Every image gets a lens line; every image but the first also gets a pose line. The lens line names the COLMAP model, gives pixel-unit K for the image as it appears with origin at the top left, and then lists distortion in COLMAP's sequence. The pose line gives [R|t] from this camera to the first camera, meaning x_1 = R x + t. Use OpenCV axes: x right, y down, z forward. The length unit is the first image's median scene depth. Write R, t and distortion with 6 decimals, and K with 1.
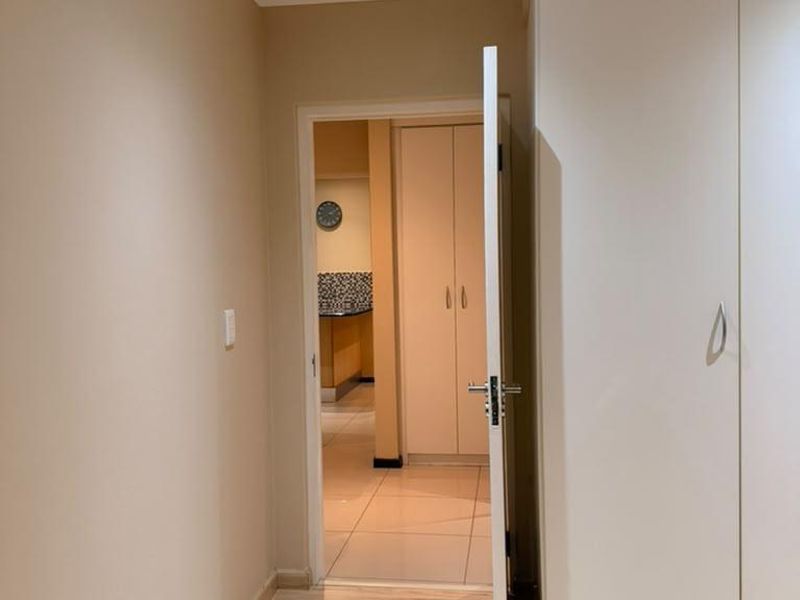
lens RADIAL K [[755.2, 0, 399.0], [0, 755.2, 296.9], [0, 0, 1]] dist [0.082701, 0.000000]
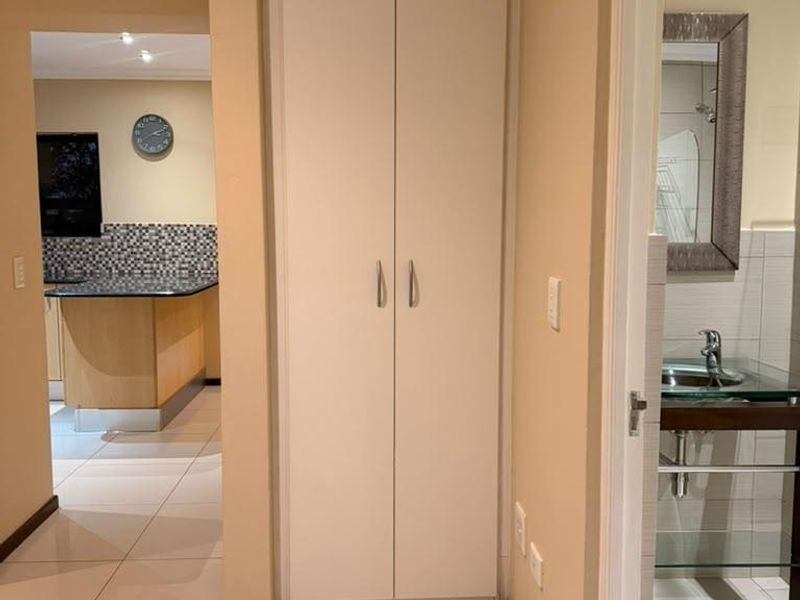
lens RADIAL K [[755.2, 0, 403.2], [0, 755.2, 302.7], [0, 0, 1]] dist [0.082701, 0.000000]
pose [[0.981271, 0.002447, 0.192617, -0.006340], [-0.015542, 0.997665, 0.066499, -0.010921], [-0.192004, -0.068247, 0.979018, 0.296688]]
